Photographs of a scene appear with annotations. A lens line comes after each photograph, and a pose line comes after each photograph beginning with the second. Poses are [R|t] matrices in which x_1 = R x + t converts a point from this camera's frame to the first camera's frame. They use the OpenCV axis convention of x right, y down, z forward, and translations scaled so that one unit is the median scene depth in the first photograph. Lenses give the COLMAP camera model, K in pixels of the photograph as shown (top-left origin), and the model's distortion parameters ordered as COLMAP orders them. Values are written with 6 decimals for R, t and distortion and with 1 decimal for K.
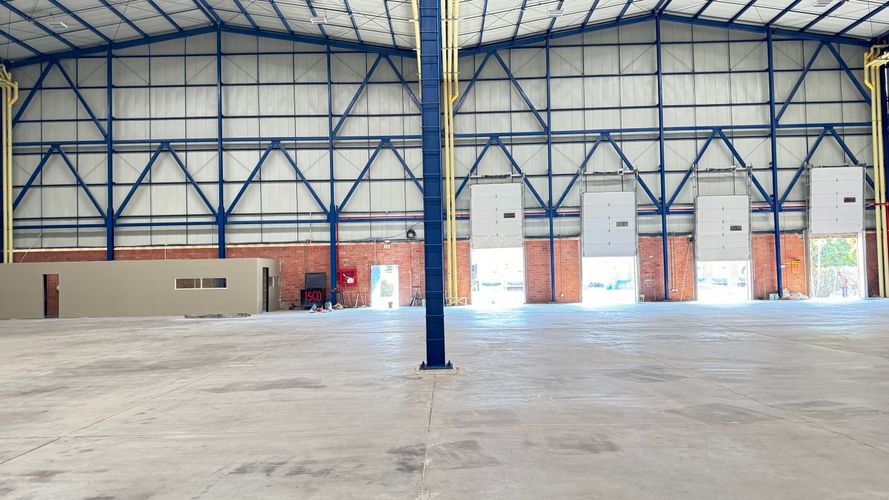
lens RADIAL K [[517.1, 0, 436.4], [0, 517.1, 257.4], [0, 0, 1]] dist [0.057455, -0.049959]
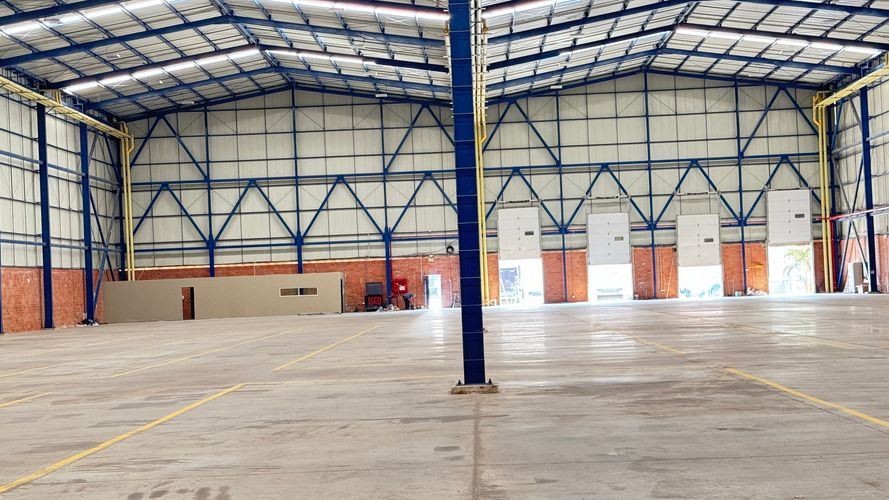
lens RADIAL K [[1466.9, 0, 422.6], [0, 1466.9, 278.3], [0, 0, 1]] dist [0.046840, 0.121030]
pose [[0.999545, -0.019896, -0.022683, -0.036755], [0.020683, 0.999172, 0.035032, -0.099990], [0.021967, -0.035485, 0.999129, -2.496117]]
